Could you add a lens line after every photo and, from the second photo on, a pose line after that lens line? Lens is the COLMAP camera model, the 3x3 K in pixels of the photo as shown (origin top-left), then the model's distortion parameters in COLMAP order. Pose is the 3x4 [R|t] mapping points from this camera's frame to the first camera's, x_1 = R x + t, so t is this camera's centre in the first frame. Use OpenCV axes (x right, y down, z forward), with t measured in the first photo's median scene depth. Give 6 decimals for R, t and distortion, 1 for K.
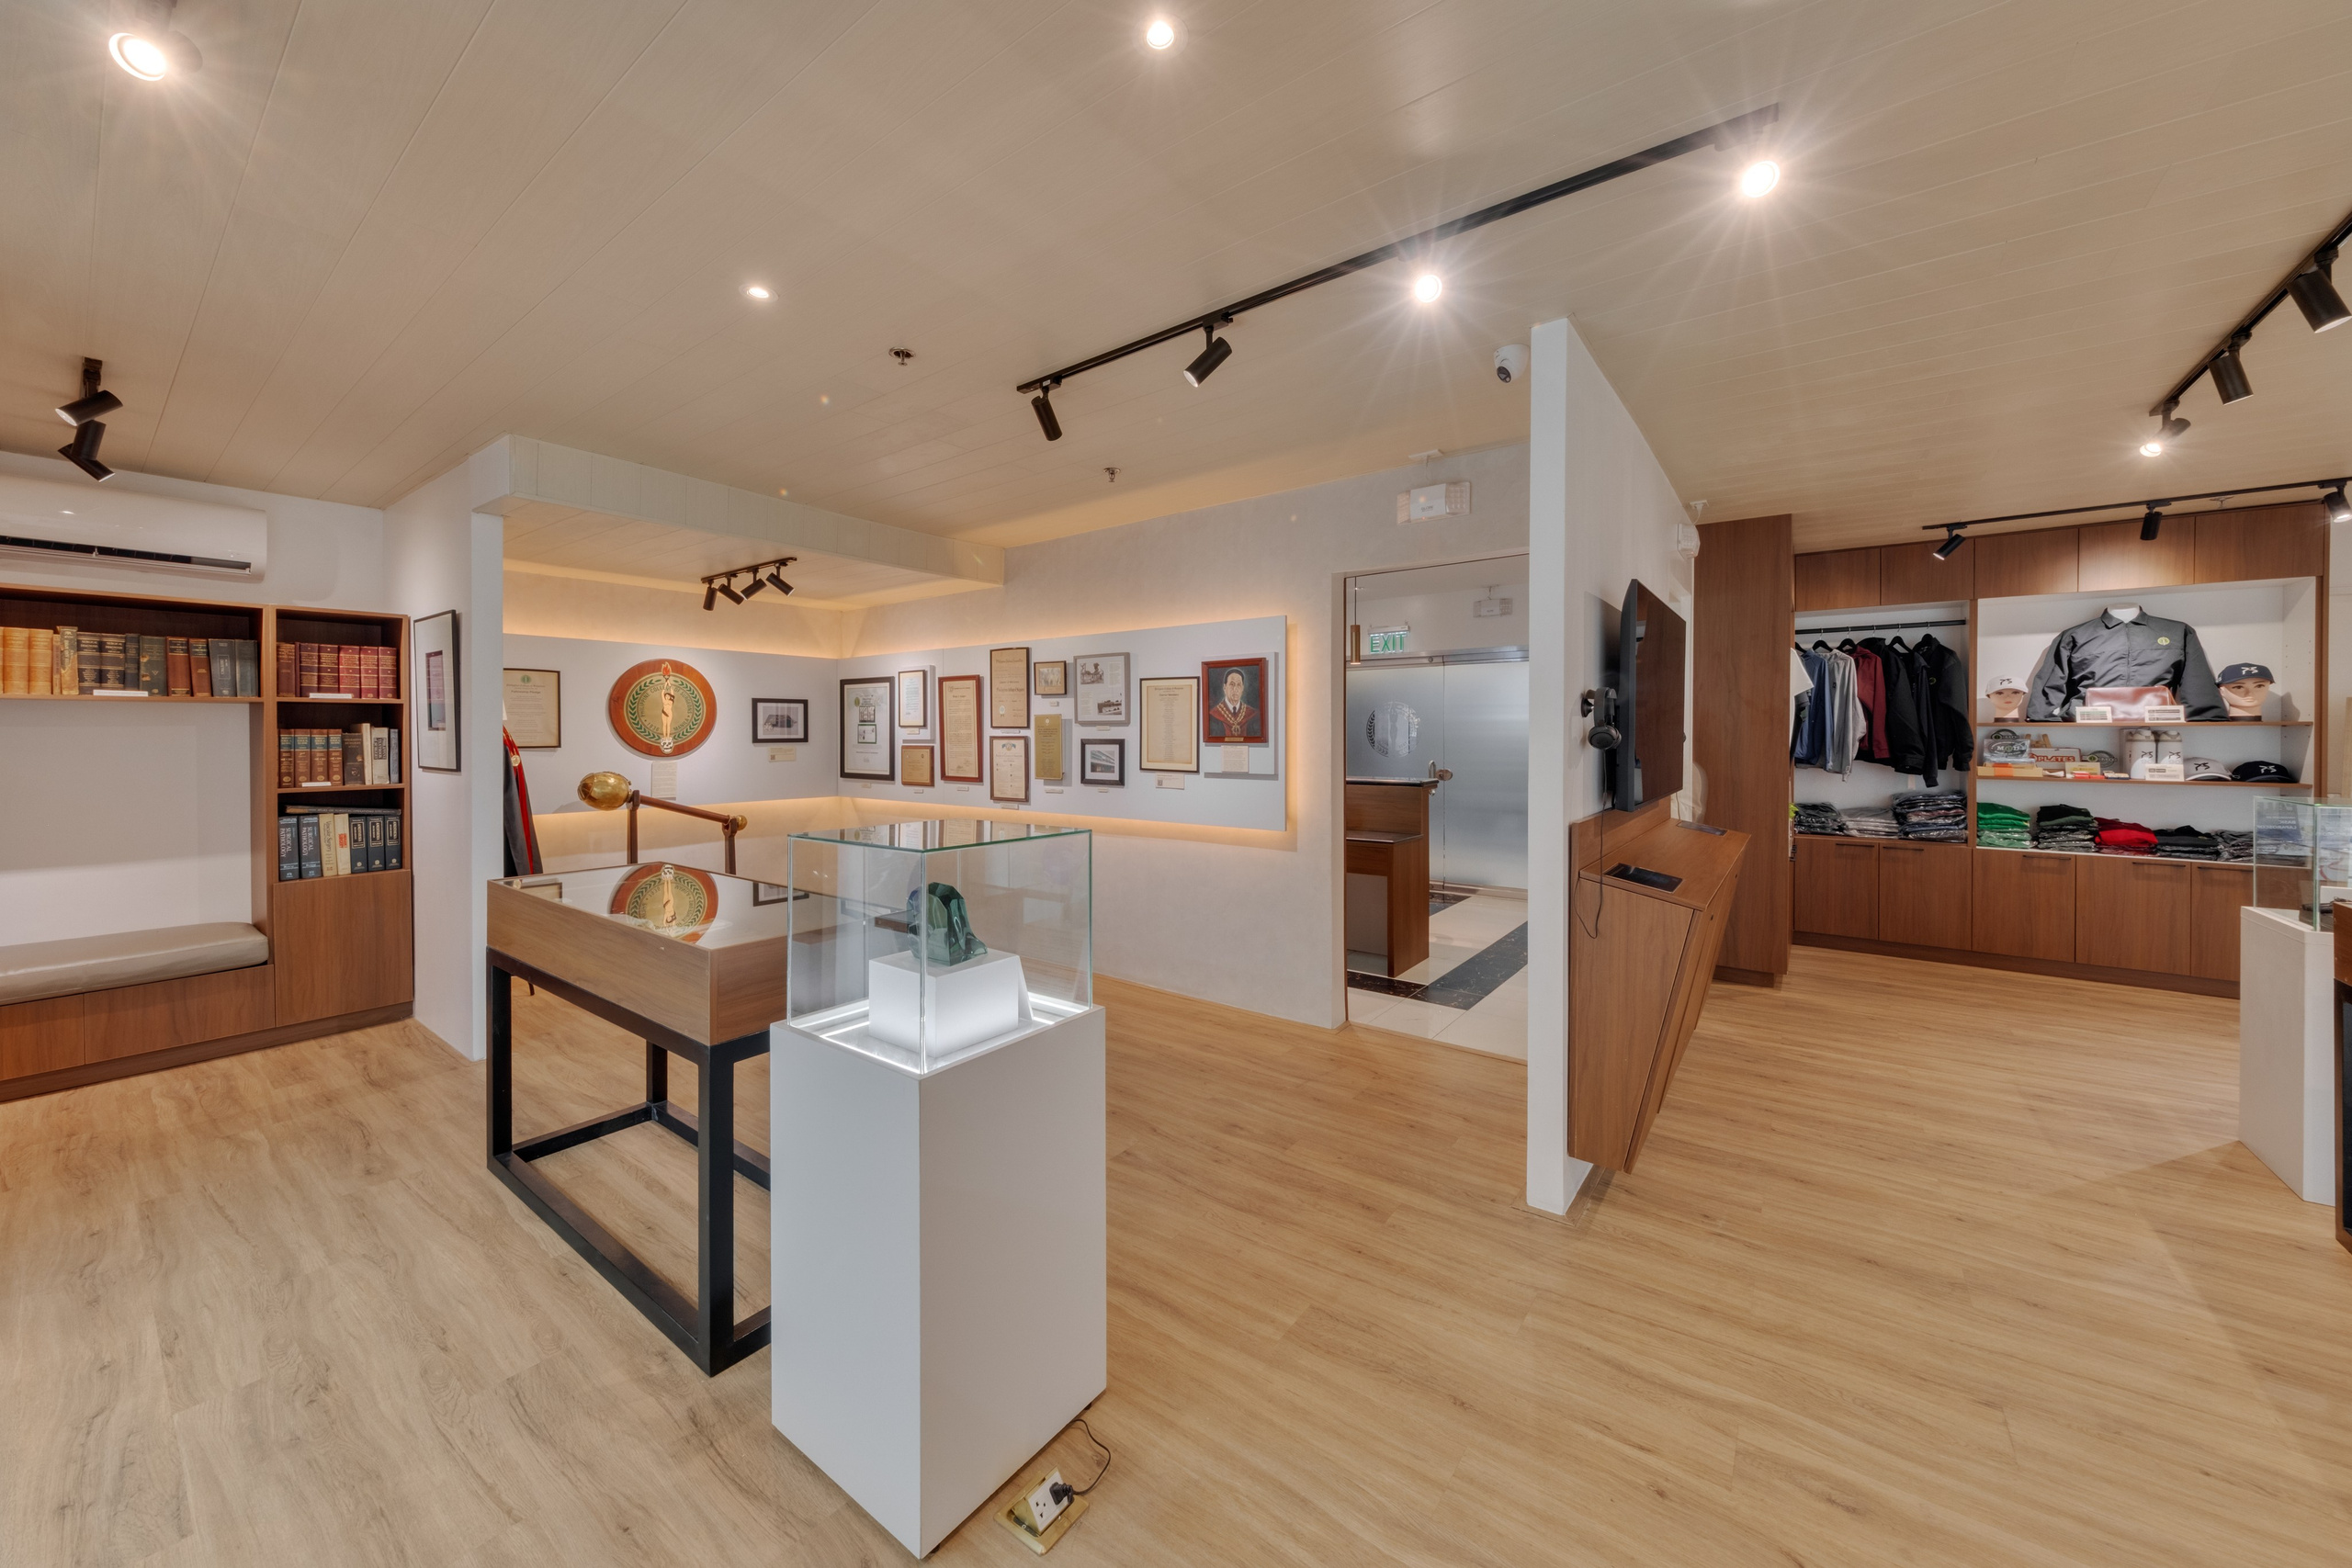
lens RADIAL K [[834.8, 0, 1190.1], [0, 834.8, 740.5], [0, 0, 1]] dist [-0.008193, 0.000676]
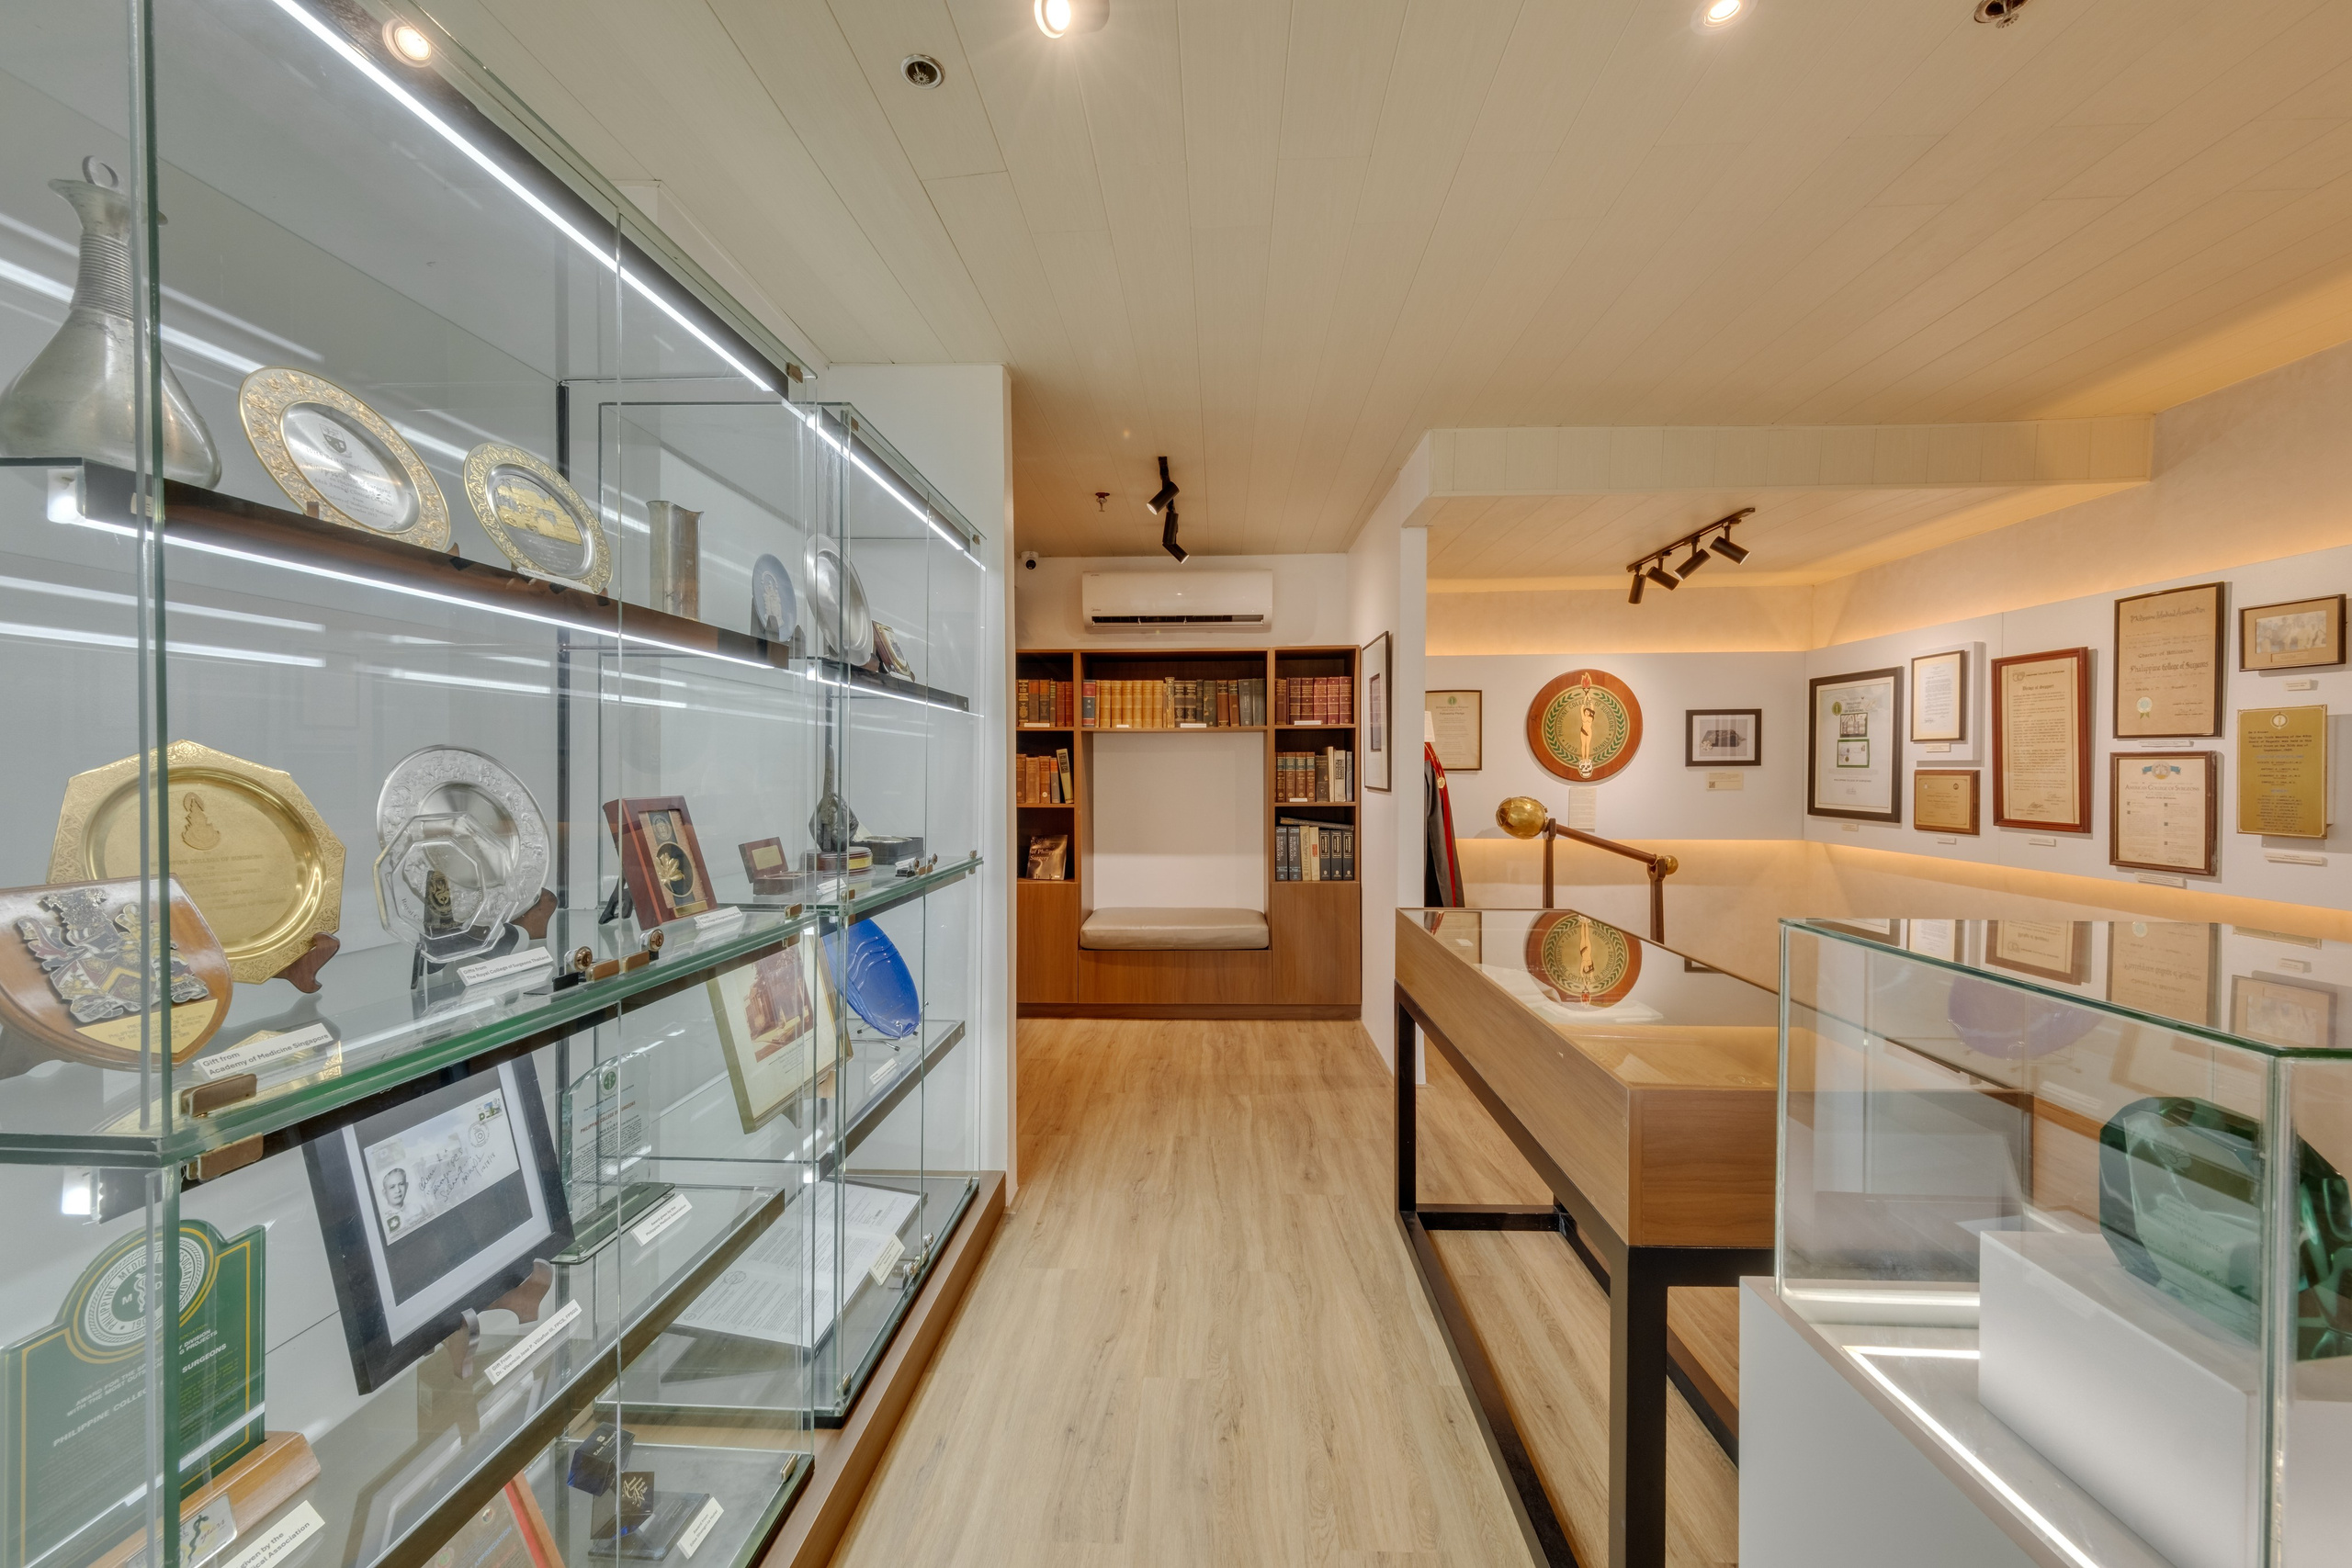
lens RADIAL K [[899.2, 0, 1182.2], [0, 899.2, 778.4], [0, 0, 1]] dist [0.008227, -0.003873]
pose [[0.551266, 0.010329, -0.834266, -0.096751], [-0.002641, 0.999940, 0.010635, 0.009564], [0.834326, -0.003659, 0.551260, 0.165733]]
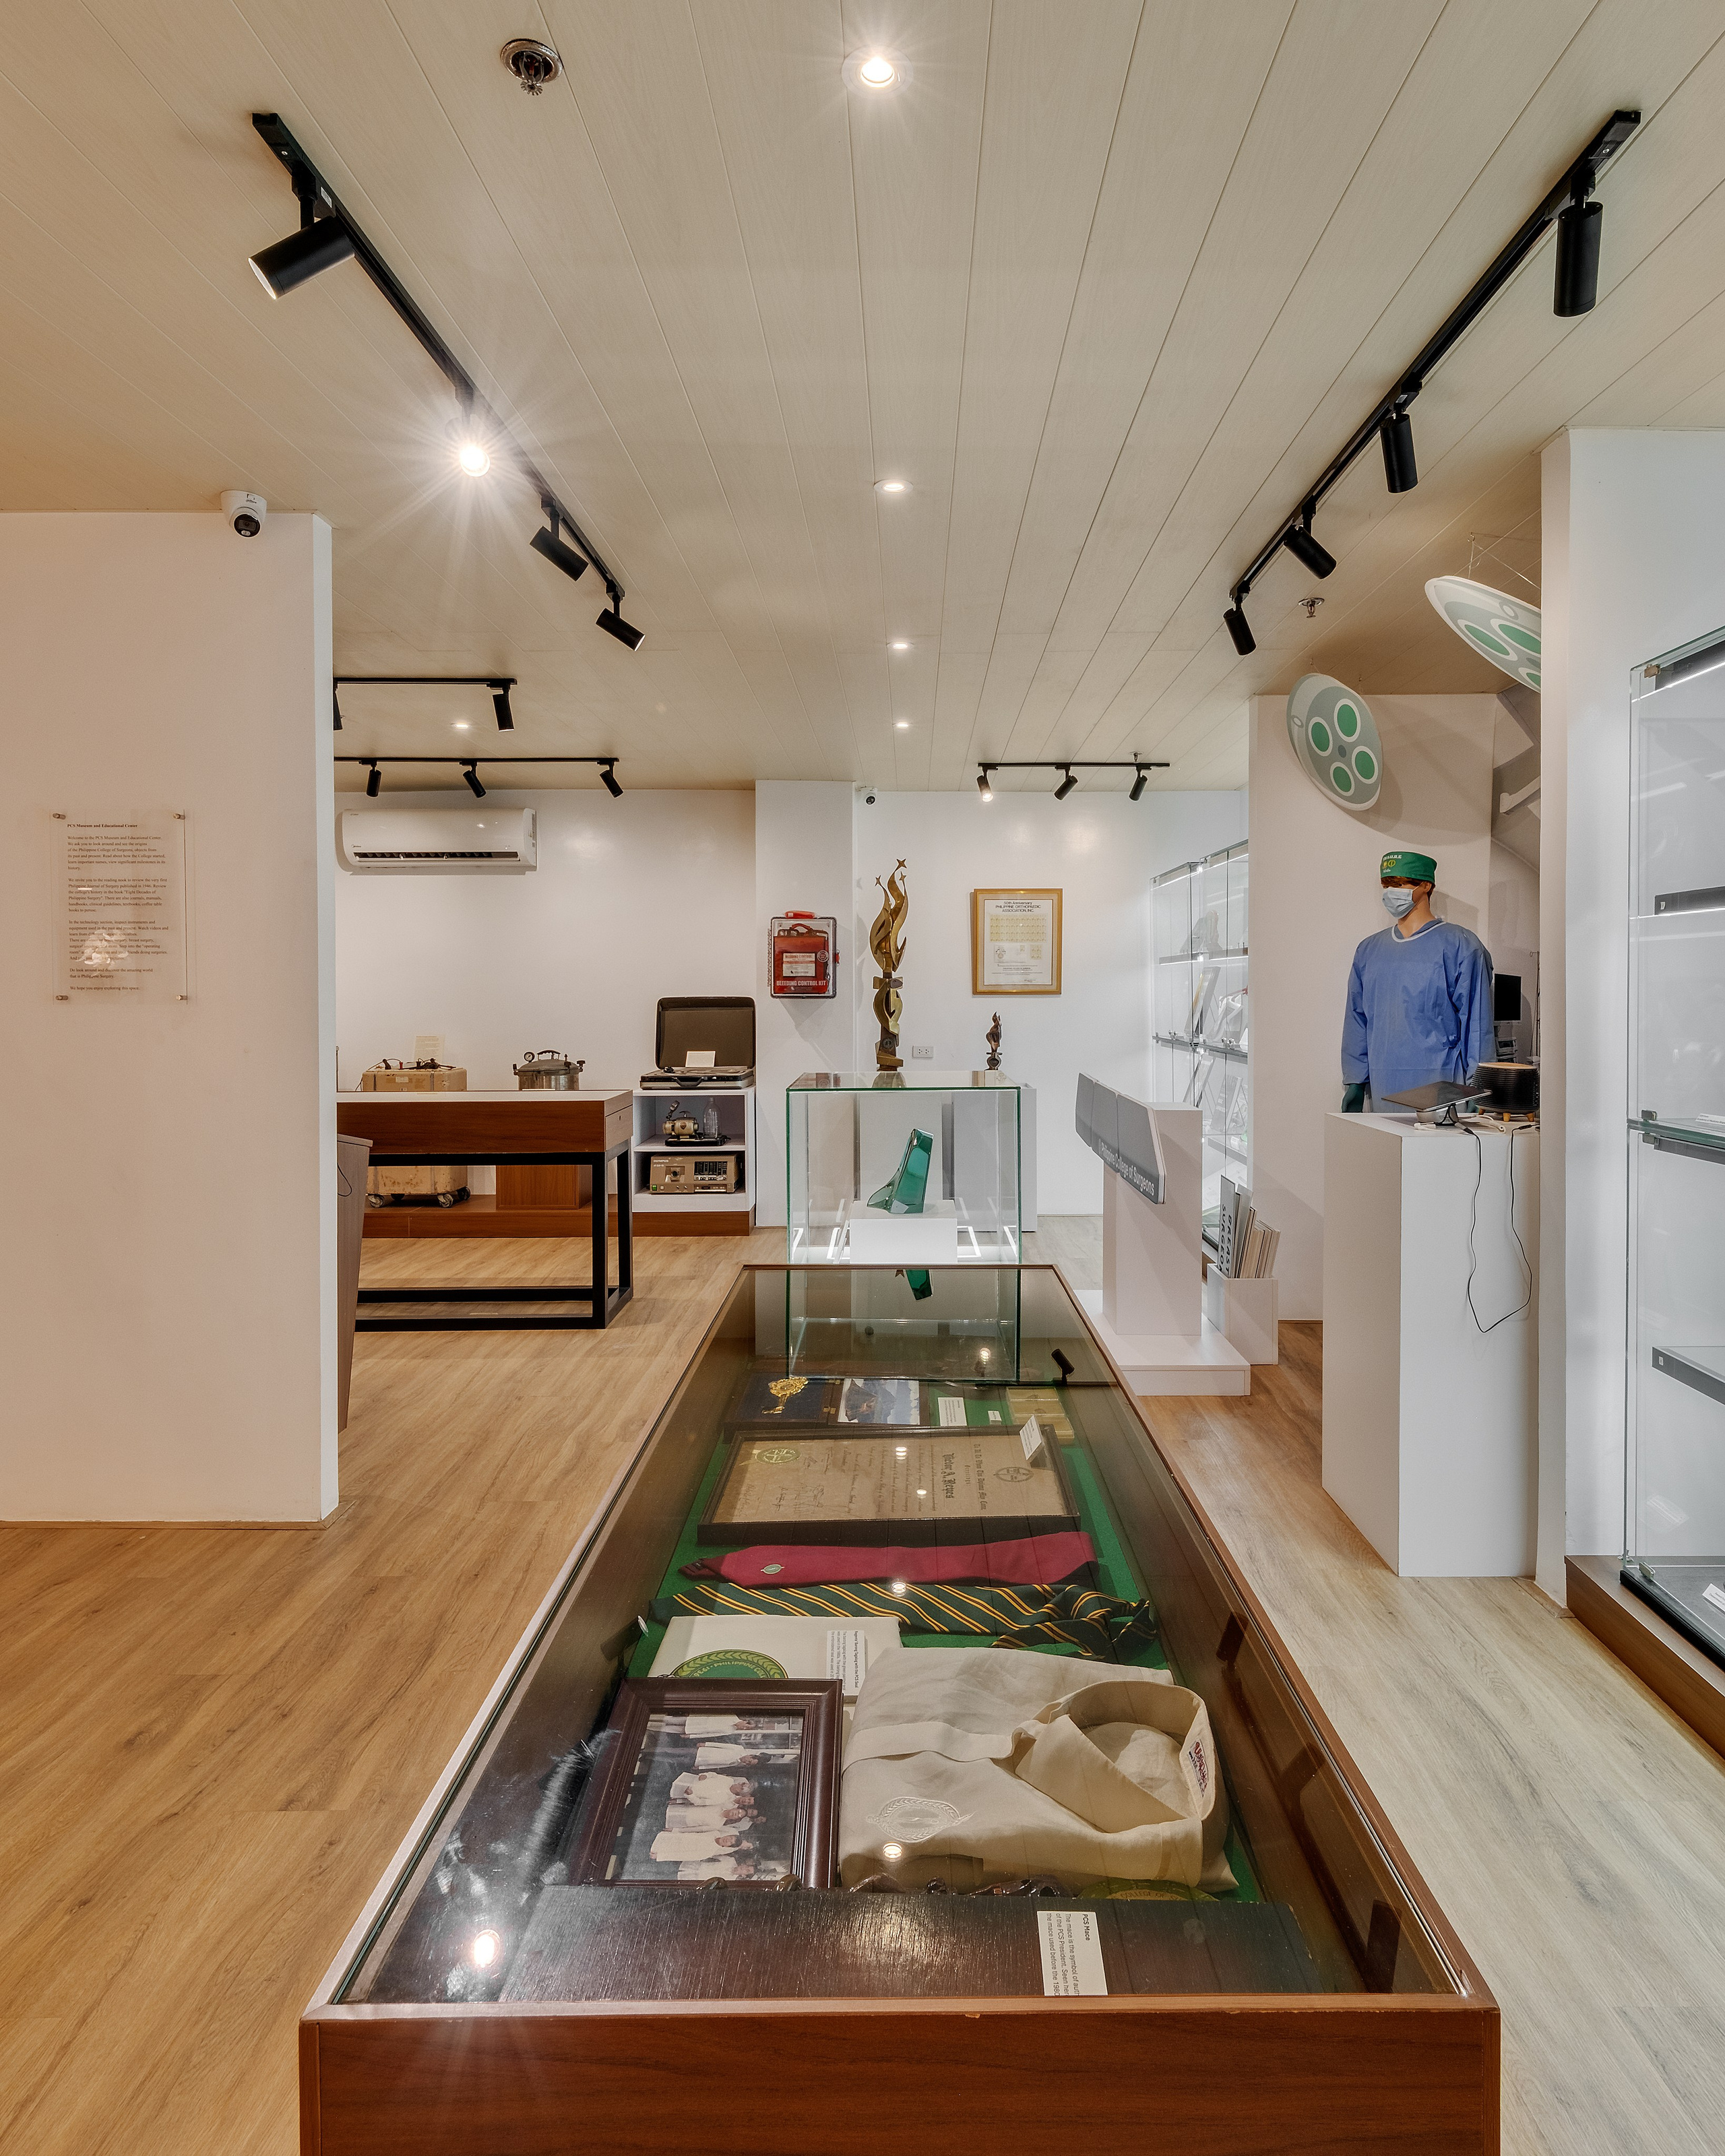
lens RADIAL K [[1221.2, 0, 906.3], [0, 1221.2, 1023.4], [0, 0, 1]] dist [0.009435, -0.002103]
pose [[-0.590461, -0.018765, 0.806848, -0.618009], [0.006603, 0.999584, 0.028080, 0.002571], [-0.807039, 0.021908, -0.590092, 0.785739]]
